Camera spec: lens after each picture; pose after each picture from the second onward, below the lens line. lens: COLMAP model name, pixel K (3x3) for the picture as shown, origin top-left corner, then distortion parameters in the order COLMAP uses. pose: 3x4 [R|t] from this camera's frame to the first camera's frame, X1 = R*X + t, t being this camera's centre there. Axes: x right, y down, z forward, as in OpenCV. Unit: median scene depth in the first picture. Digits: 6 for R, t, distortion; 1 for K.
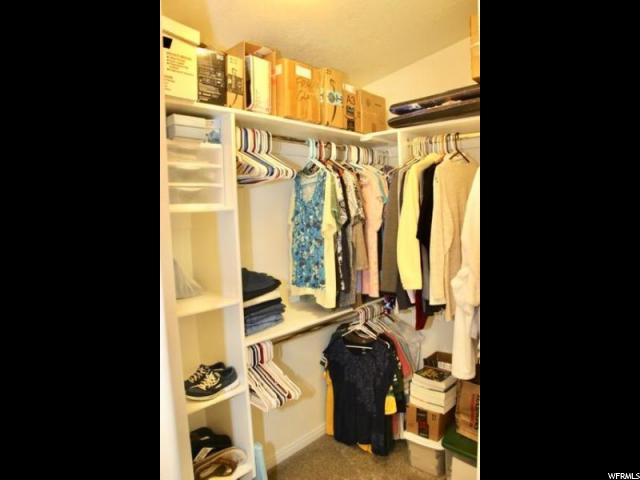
lens RADIAL K [[376.1, 0, 320.0], [0, 376.1, 240.0], [0, 0, 1]] dist [-0.110556, 0.000600]
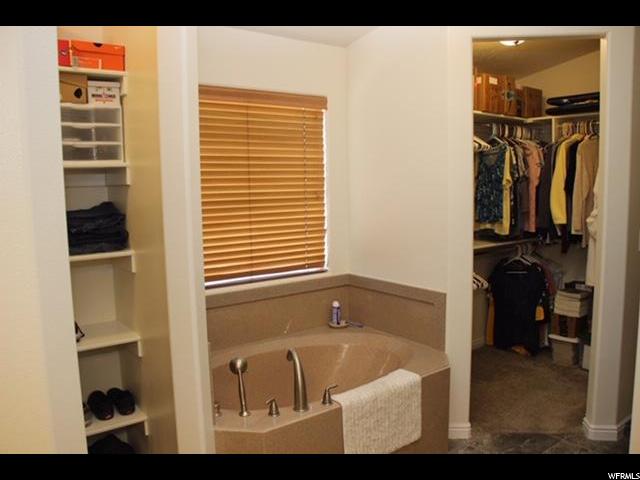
lens RADIAL K [[540.1, 0, 320.0], [0, 540.1, 240.0], [0, 0, 1]] dist [-0.178801, 0.125233]
pose [[0.987351, 0.036386, -0.154318, -0.357593], [-0.031733, 0.998968, 0.032509, 0.144520], [0.155342, -0.027201, 0.987486, -1.160938]]
